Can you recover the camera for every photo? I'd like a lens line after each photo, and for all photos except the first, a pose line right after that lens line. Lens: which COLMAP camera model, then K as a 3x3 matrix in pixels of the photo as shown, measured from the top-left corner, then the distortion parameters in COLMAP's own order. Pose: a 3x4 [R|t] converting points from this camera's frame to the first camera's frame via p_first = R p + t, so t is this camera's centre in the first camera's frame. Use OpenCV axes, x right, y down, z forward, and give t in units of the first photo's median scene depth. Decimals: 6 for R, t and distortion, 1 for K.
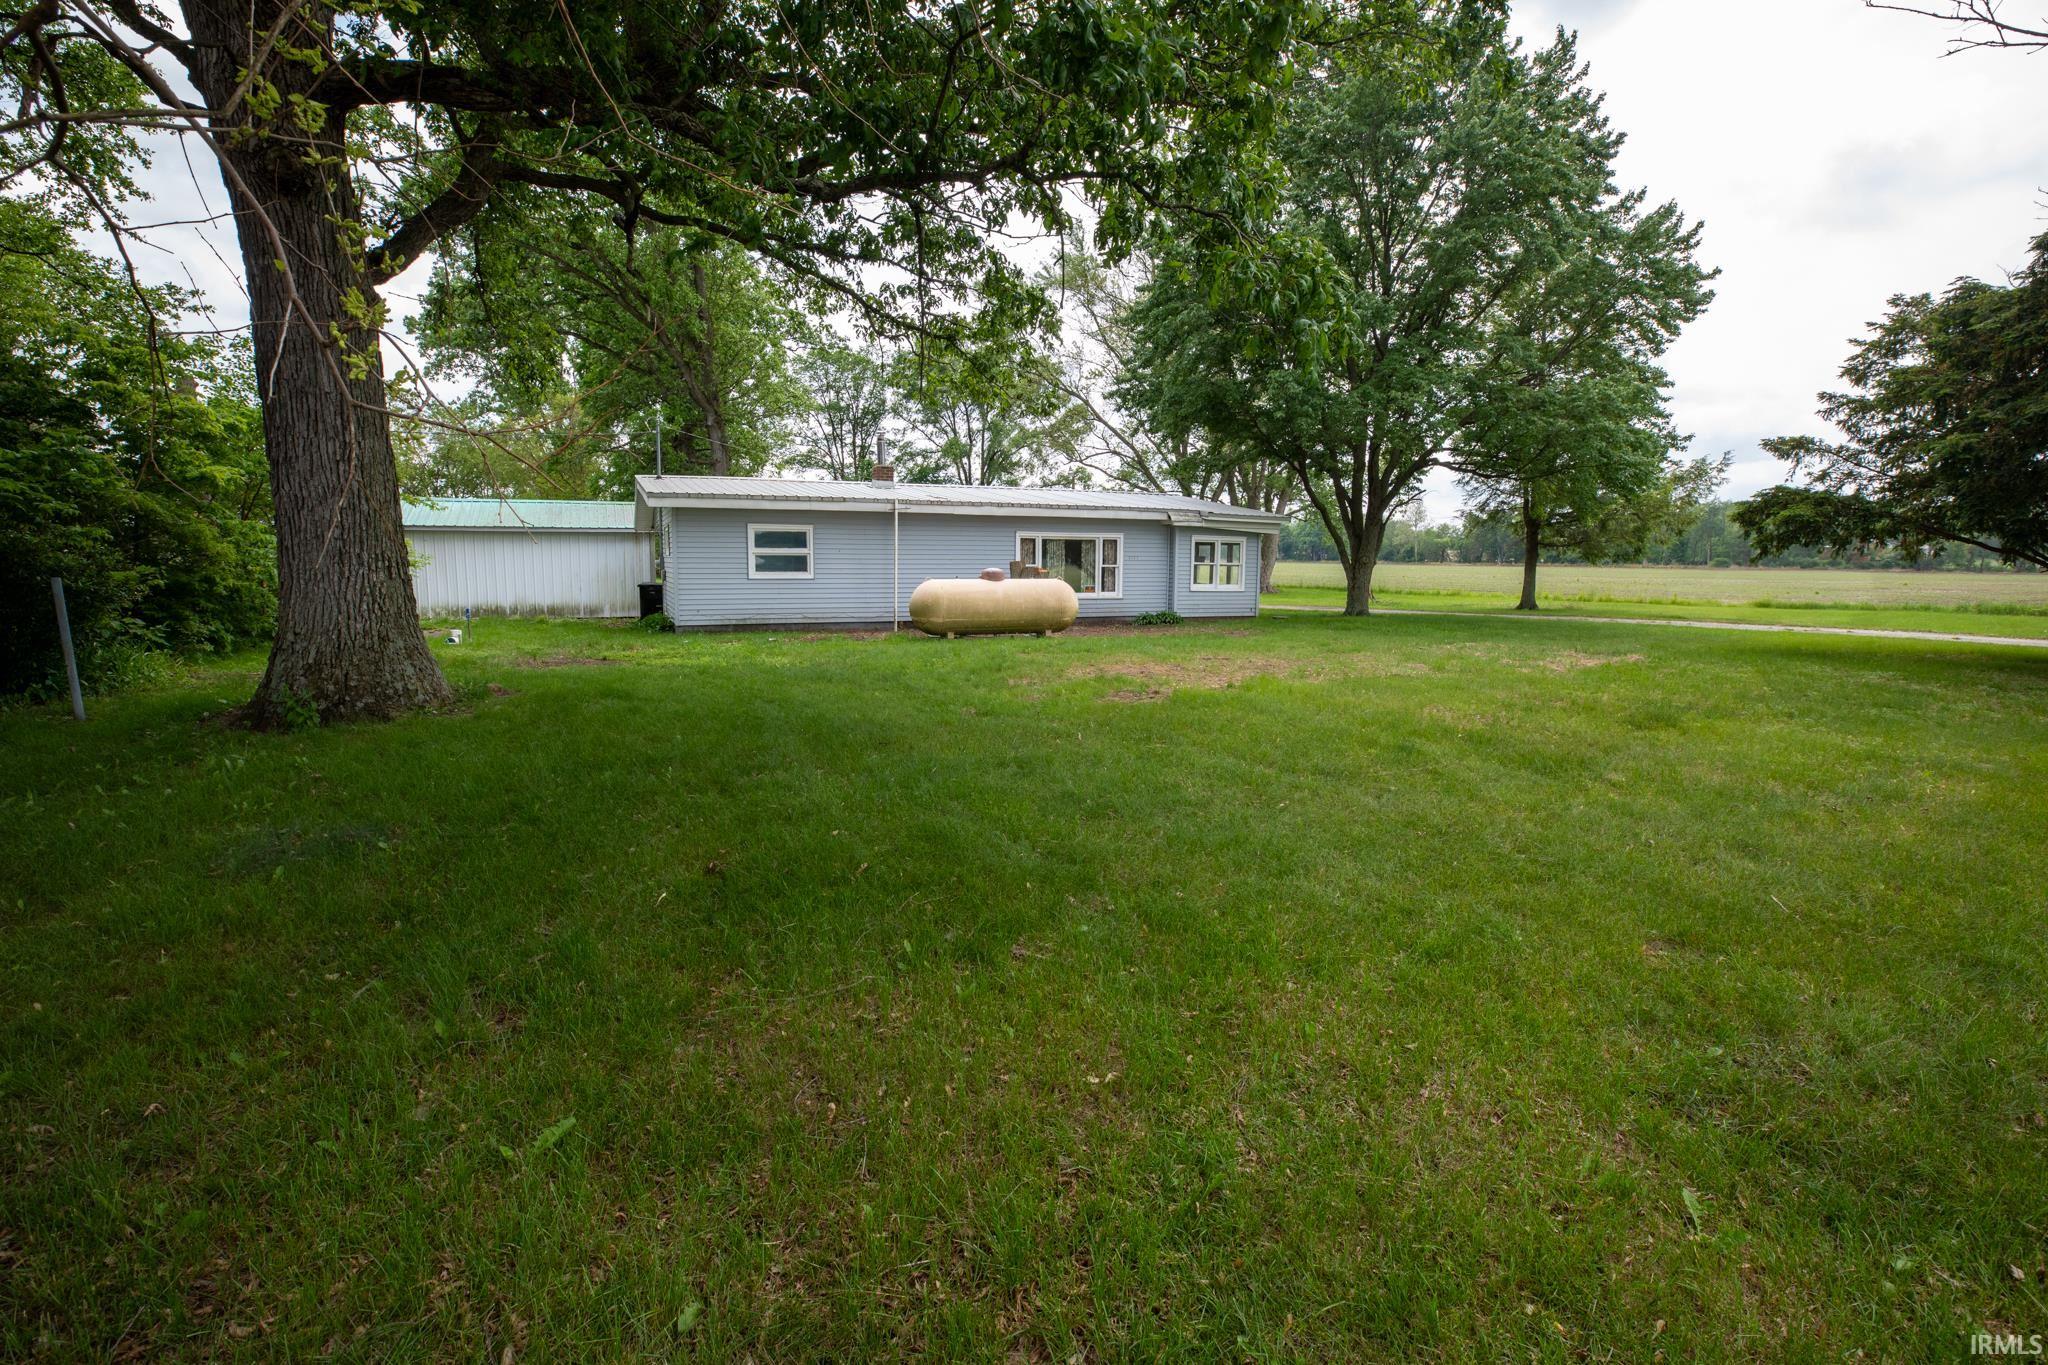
lens RADIAL K [[939.2, 0, 1019.1], [0, 939.2, 686.2], [0, 0, 1]] dist [-0.021363, 0.000820]
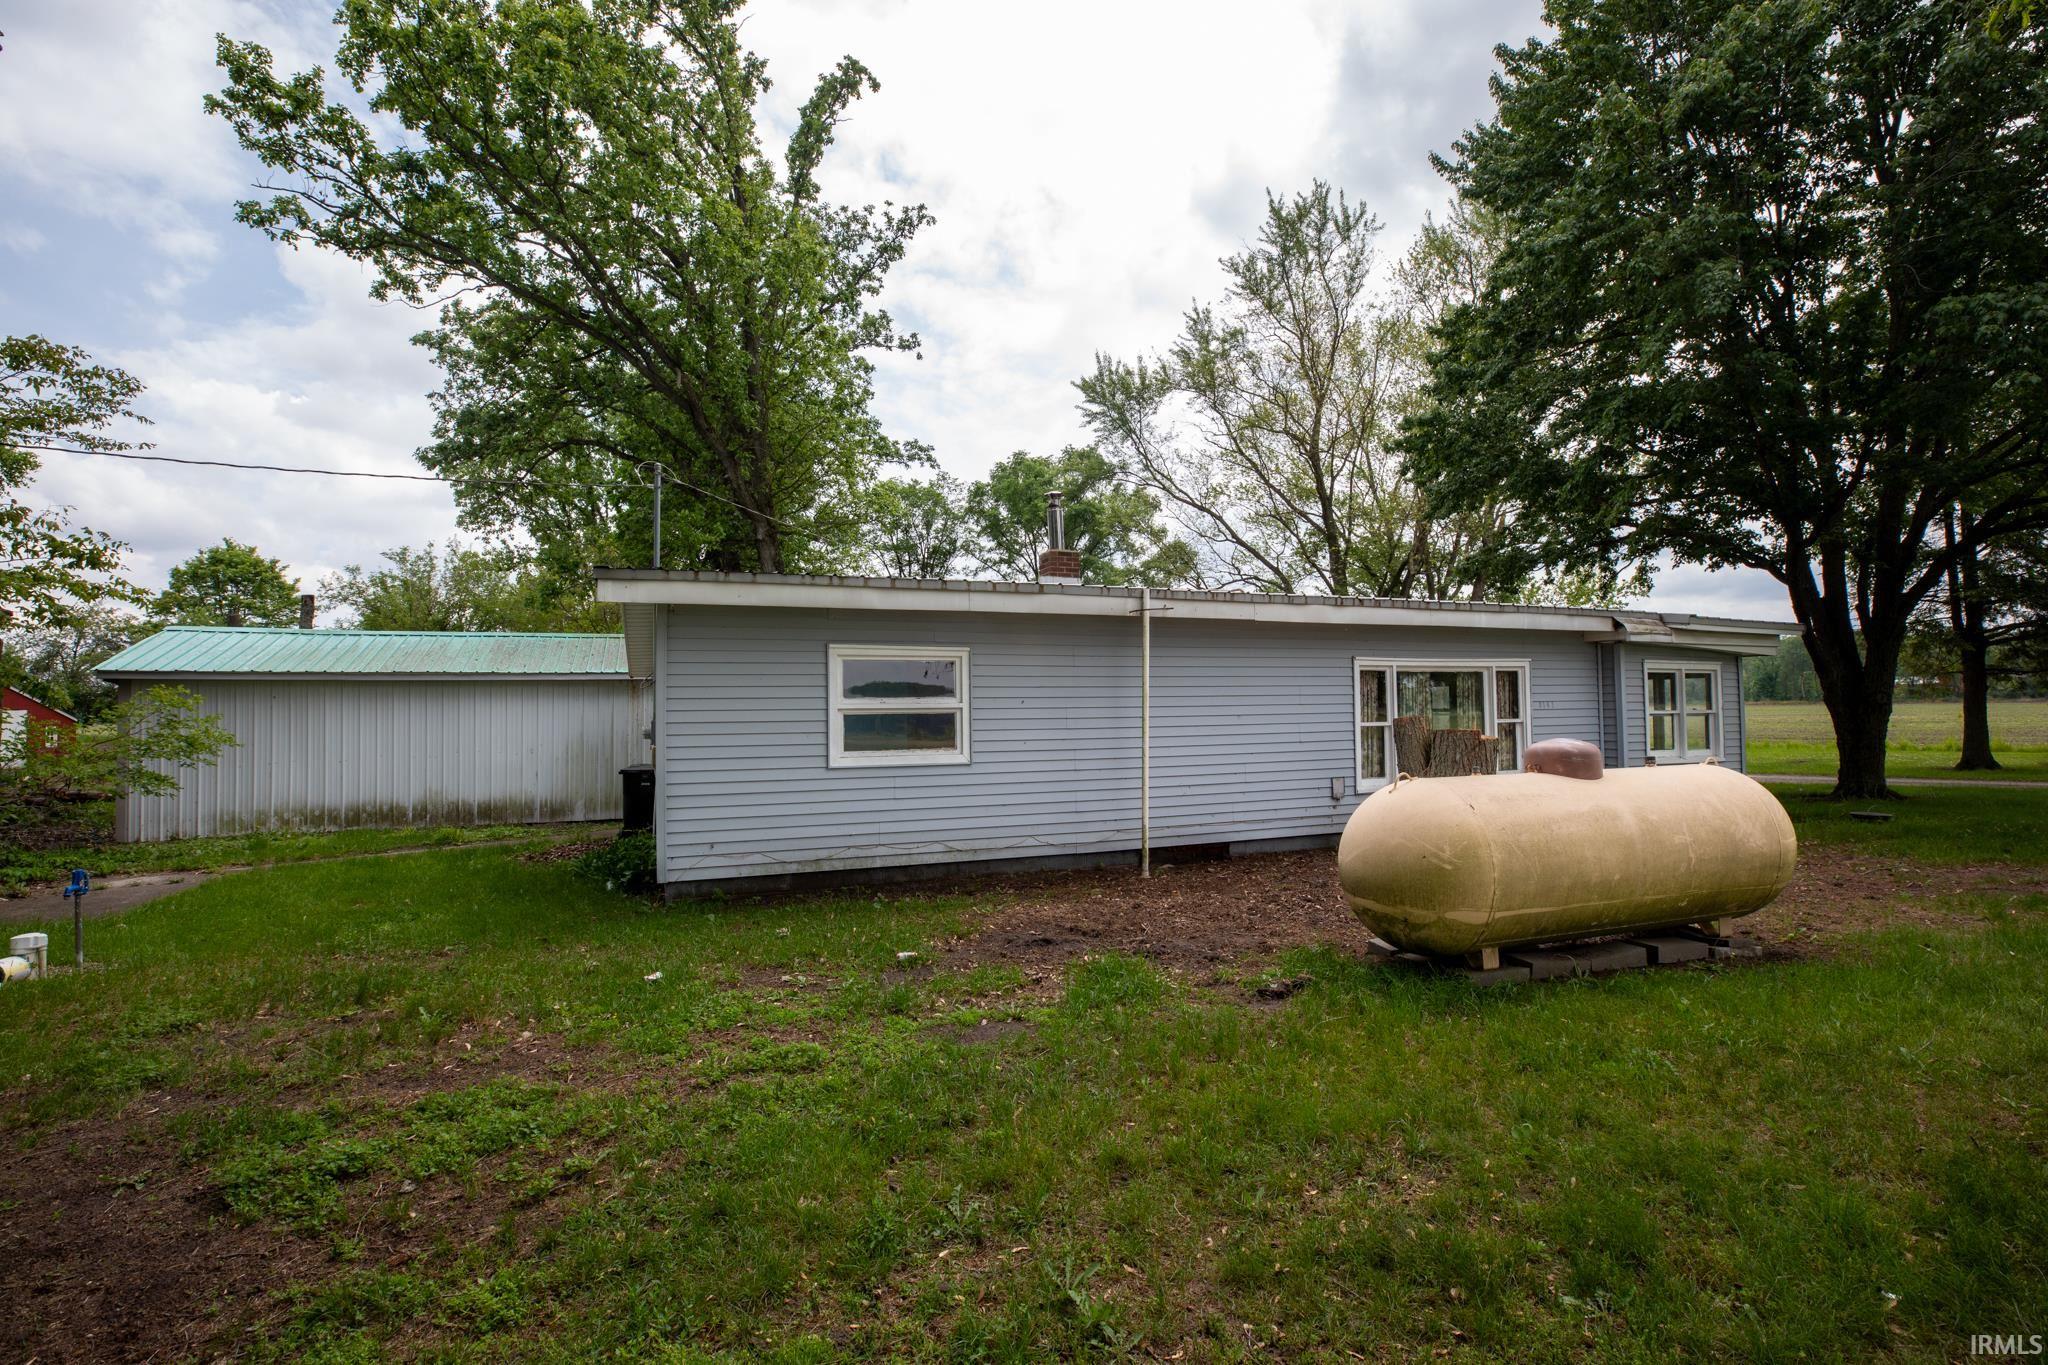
lens RADIAL K [[939.2, 0, 1029.4], [0, 939.2, 680.8], [0, 0, 1]] dist [-0.021363, 0.000820]
pose [[0.999054, -0.022198, -0.037406, -0.129120], [0.015698, 0.986023, -0.165870, -0.058592], [0.040565, 0.165126, 0.985438, 0.409241]]
